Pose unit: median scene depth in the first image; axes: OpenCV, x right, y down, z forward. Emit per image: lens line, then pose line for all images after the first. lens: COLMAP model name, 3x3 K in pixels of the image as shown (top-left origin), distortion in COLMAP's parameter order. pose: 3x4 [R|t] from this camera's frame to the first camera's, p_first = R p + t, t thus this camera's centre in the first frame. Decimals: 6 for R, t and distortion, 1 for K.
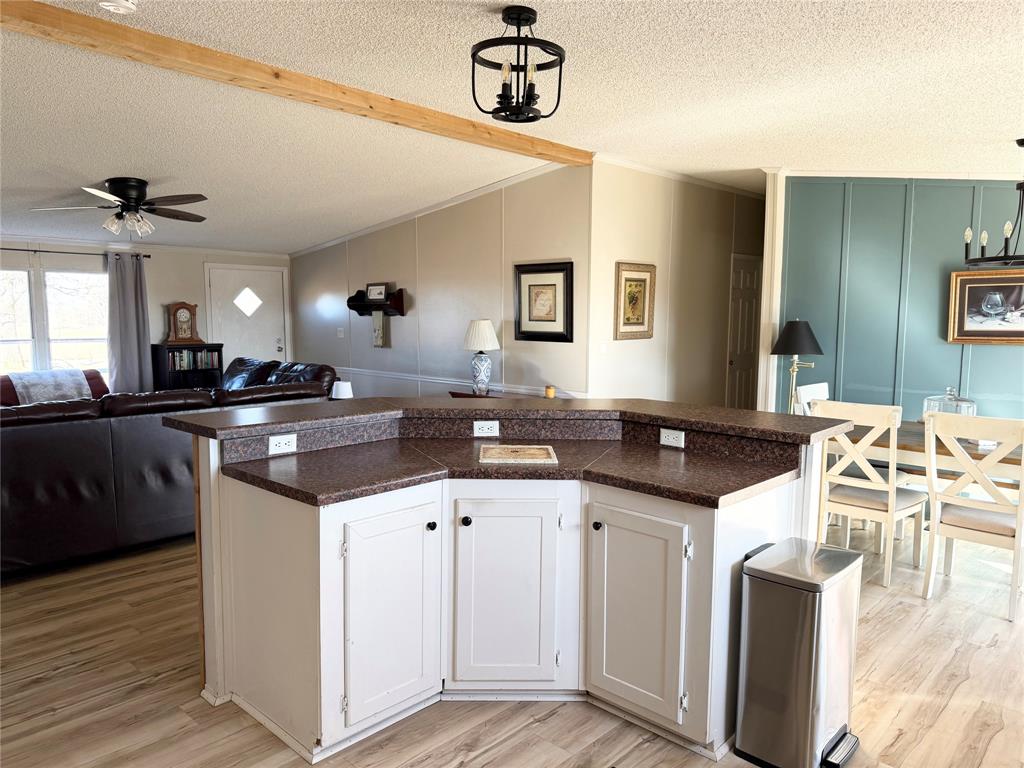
lens RADIAL K [[725.6, 0, 512.0], [0, 725.6, 384.0], [0, 0, 1]] dist [0.000775, -0.002151]
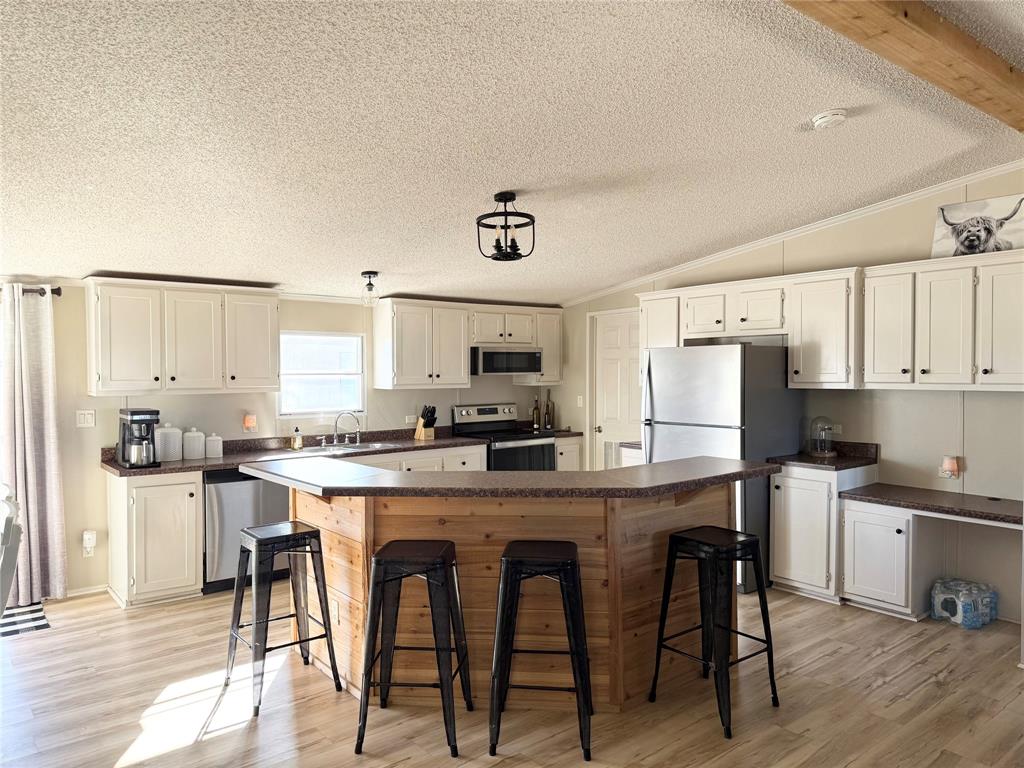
lens RADIAL K [[724.7, 0, 512.0], [0, 724.7, 384.0], [0, 0, 1]] dist [0.094879, -0.152761]
pose [[-0.991331, -0.003533, 0.131342, -0.074774], [0.013283, 0.991822, 0.126937, -0.101967], [-0.130716, 0.127582, -0.983177, 0.902332]]
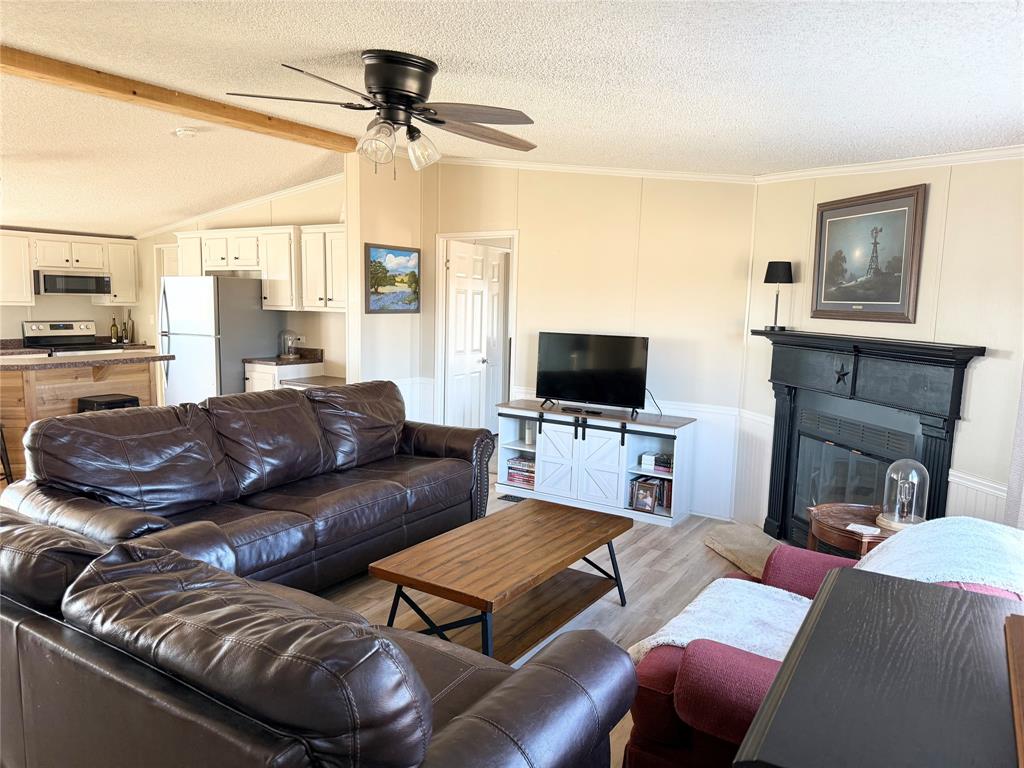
lens RADIAL K [[714.9, 0, 510.0], [0, 714.9, 390.7], [0, 0, 1]] dist [0.105219, -0.139456]
pose [[-0.982042, -0.004117, -0.188617, -0.402803], [-0.046642, 0.974026, 0.221581, -0.131349], [0.182805, 0.226399, -0.956727, 1.207301]]
